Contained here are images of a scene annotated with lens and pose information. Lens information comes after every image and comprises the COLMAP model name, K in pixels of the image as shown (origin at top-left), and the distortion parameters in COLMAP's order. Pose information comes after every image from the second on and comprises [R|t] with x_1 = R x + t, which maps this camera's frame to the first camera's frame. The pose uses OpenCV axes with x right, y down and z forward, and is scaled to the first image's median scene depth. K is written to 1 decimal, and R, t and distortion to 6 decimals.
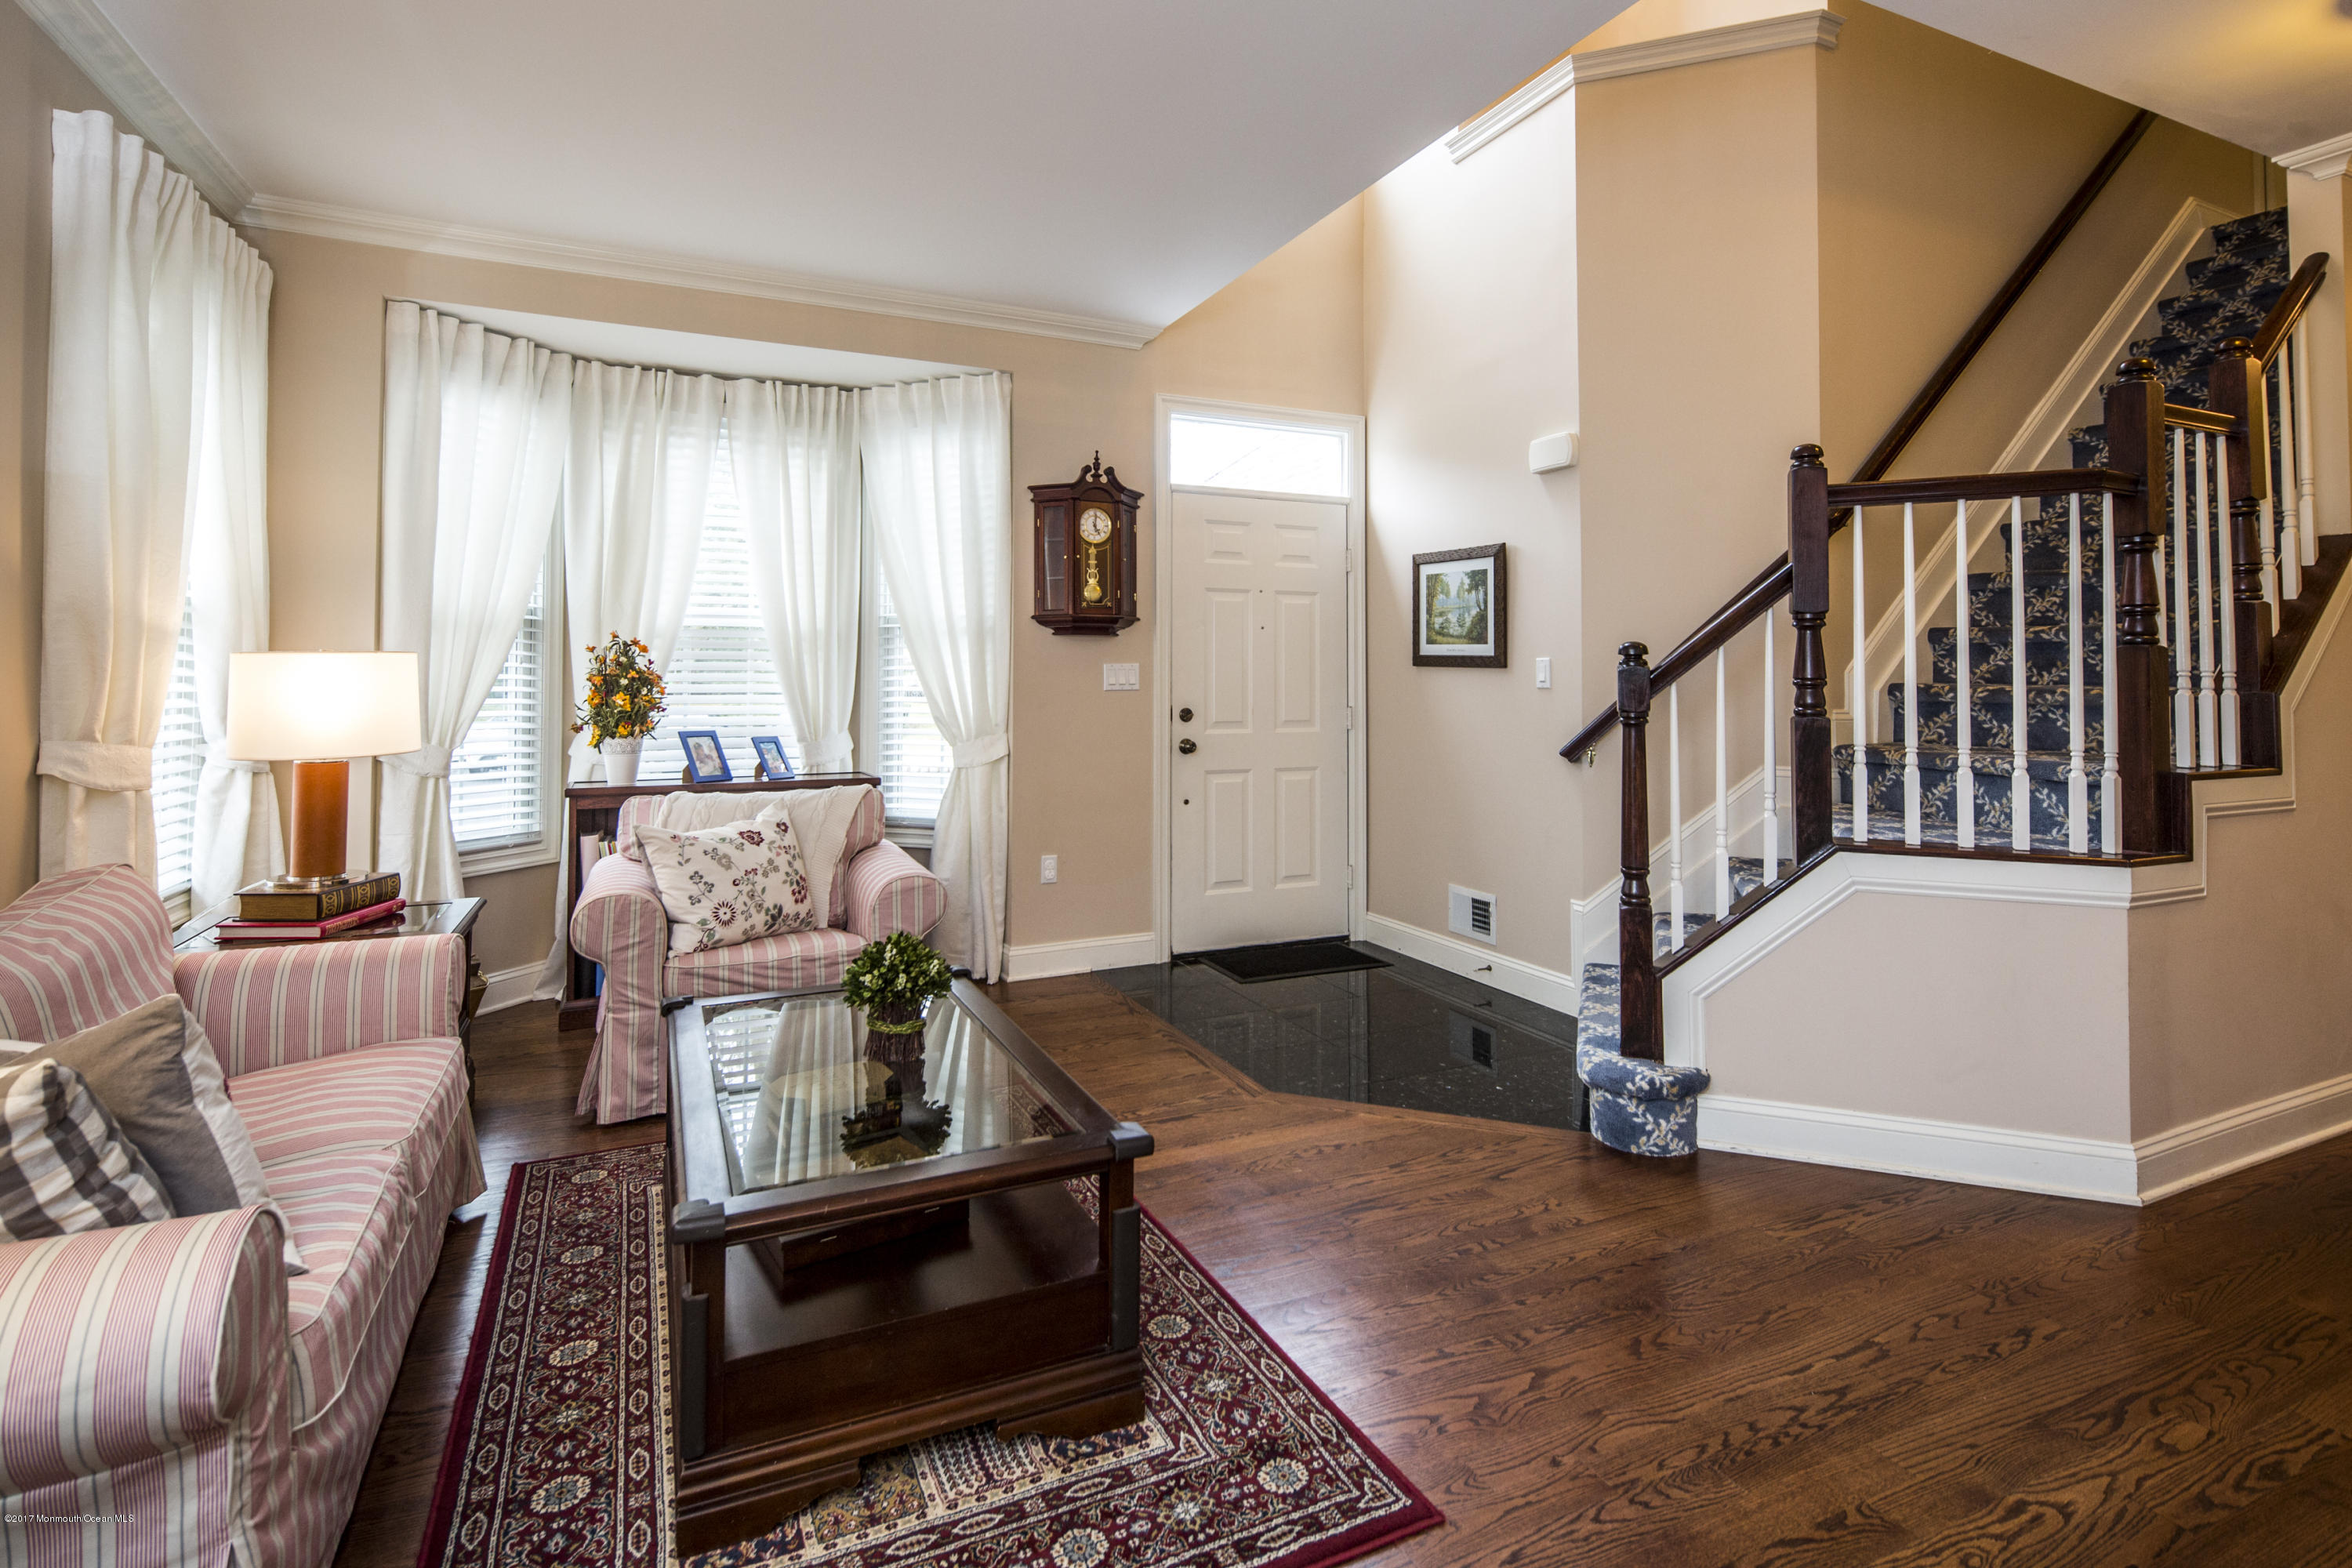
lens RADIAL K [[1131.9, 0, 1176.8], [0, 1131.9, 648.8], [0, 0, 1]] dist [0.000531, -0.000083]
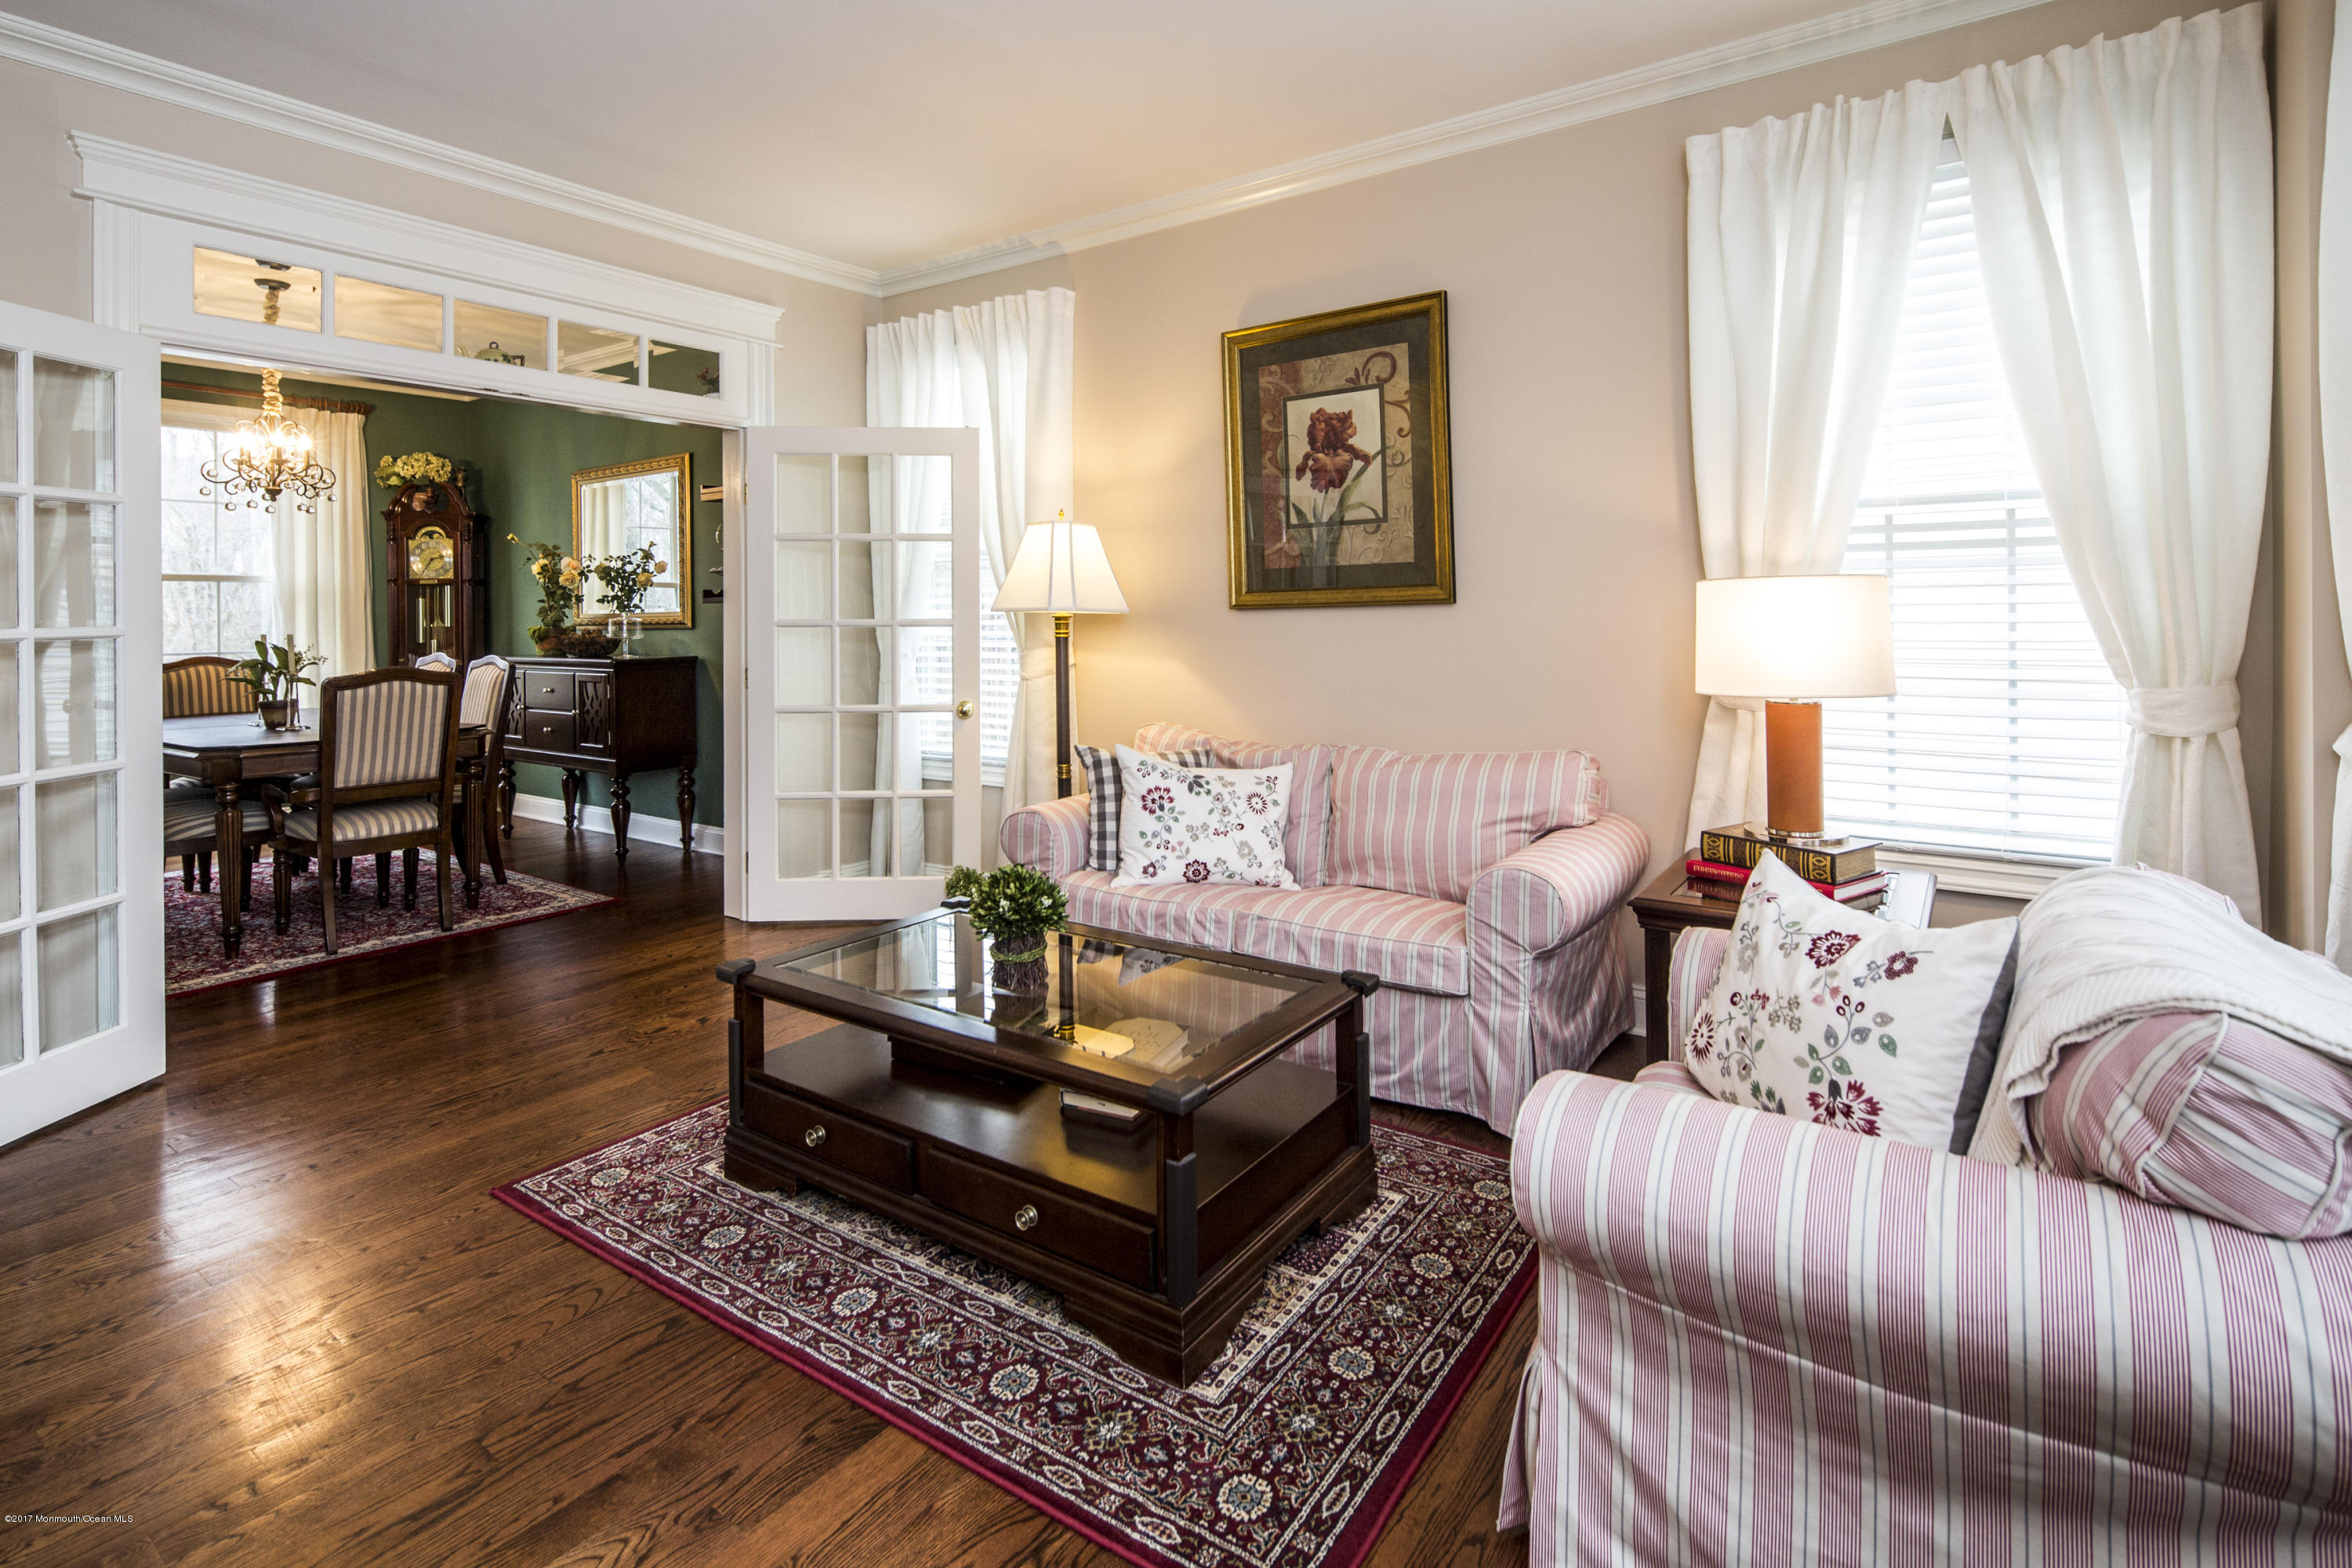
lens RADIAL K [[1135.2, 0, 1177.7], [0, 1135.2, 611.5], [0, 0, 1]] dist [0.001358, -0.000159]
pose [[-0.865522, 0.006798, -0.500825, 0.120175], [0.023208, 0.999378, -0.026543, 0.044858], [0.500333, -0.034597, -0.865142, 1.678391]]
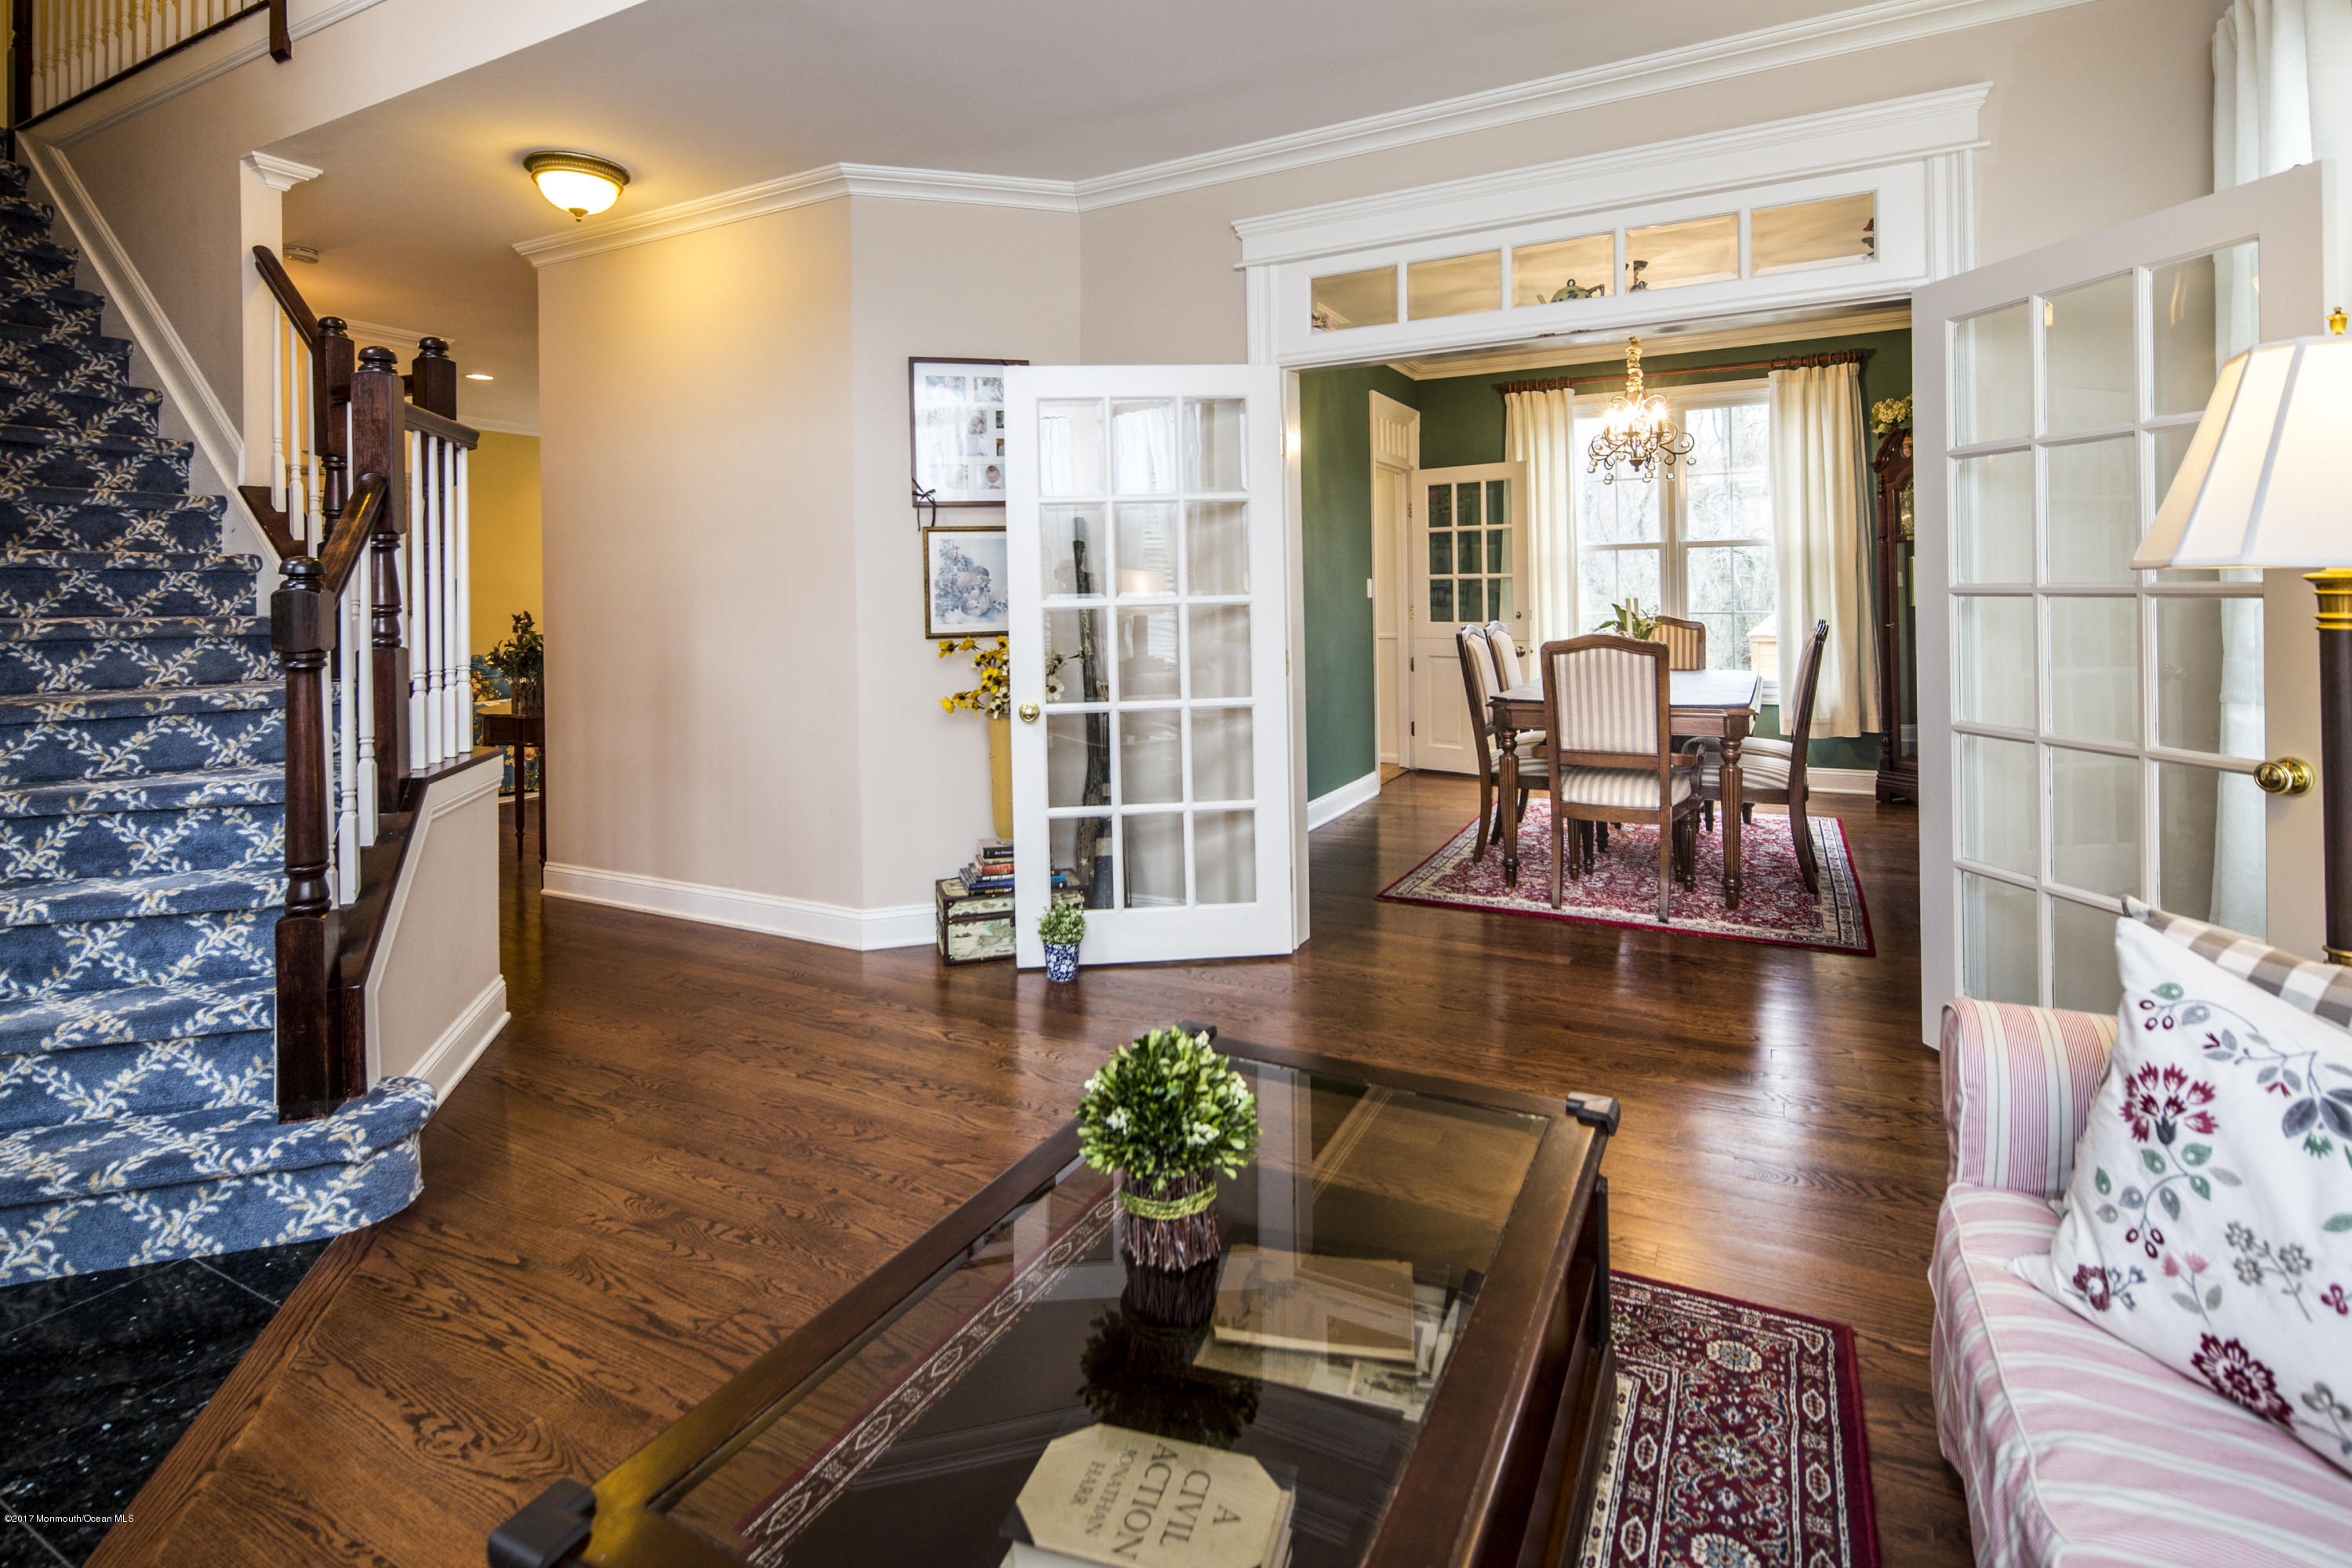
lens RADIAL K [[1135.1, 0, 1171.9], [0, 1135.1, 588.4], [0, 0, 1]] dist [-0.001019, -0.000380]
pose [[-0.601701, 0.012354, 0.798626, -0.609912], [-0.006831, 0.999764, -0.020611, 0.029116], [-0.798692, -0.017857, -0.601475, 1.152656]]
